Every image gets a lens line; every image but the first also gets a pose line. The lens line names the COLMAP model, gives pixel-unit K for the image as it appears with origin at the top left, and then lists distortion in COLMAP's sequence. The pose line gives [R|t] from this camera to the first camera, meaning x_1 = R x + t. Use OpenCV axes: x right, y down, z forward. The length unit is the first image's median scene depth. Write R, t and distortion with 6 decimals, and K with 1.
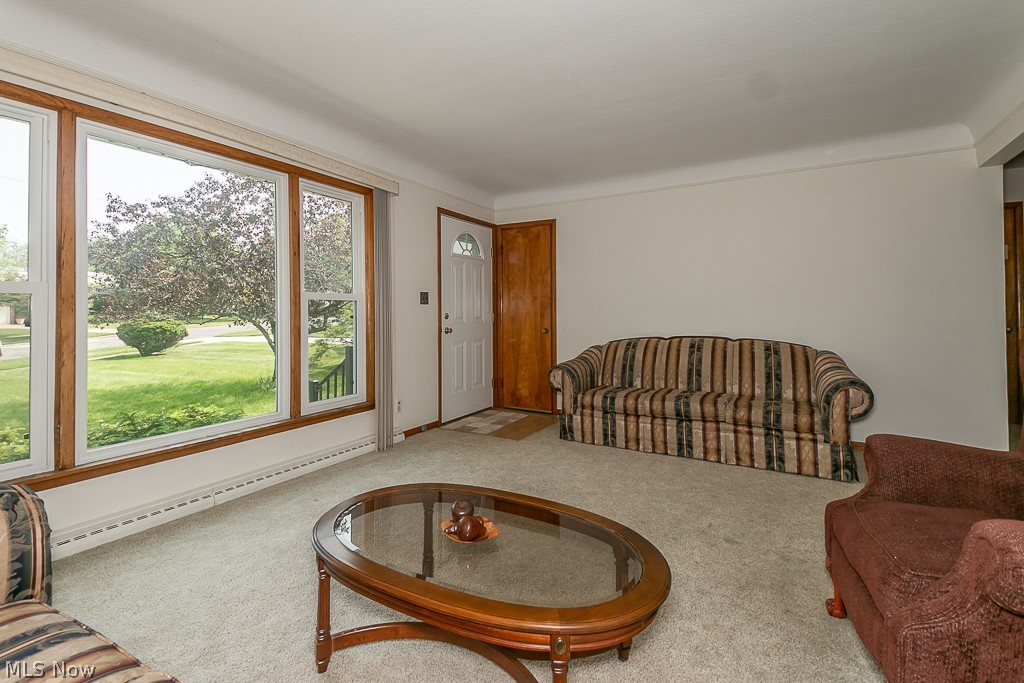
lens RADIAL K [[481.3, 0, 511.4], [0, 481.3, 310.1], [0, 0, 1]] dist [0.039481, -0.020024]
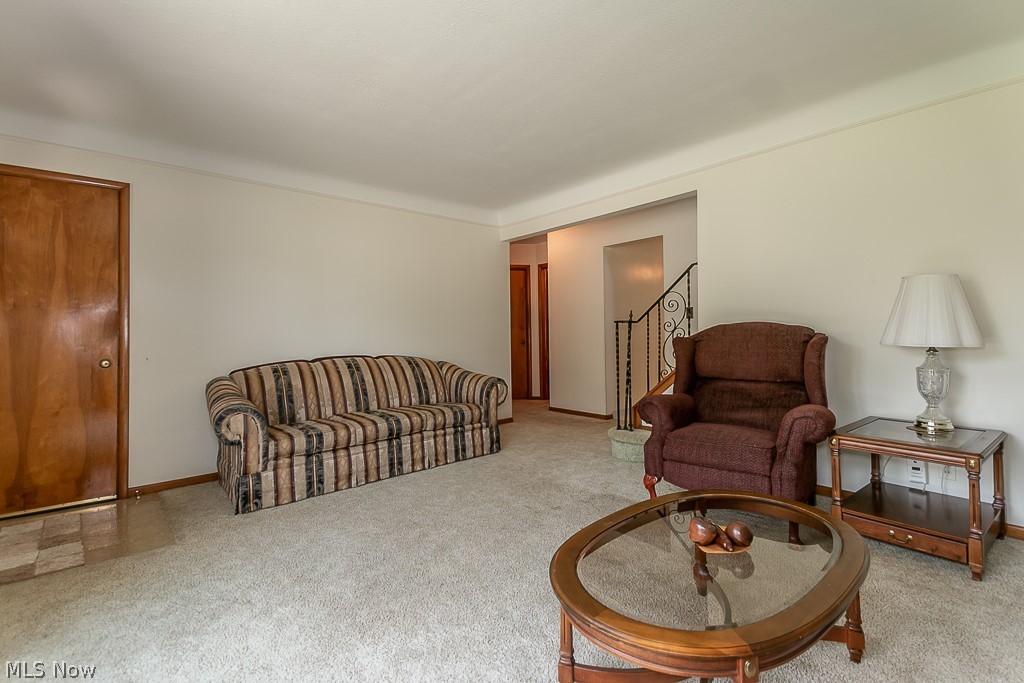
lens RADIAL K [[467.5, 0, 513.5], [0, 467.5, 320.1], [0, 0, 1]] dist [0.043154, -0.000005]
pose [[0.310926, 0.022916, 0.950158, -0.476394], [0.010783, 0.999560, -0.027636, 0.014288], [-0.950373, 0.018839, 0.310542, 0.457601]]
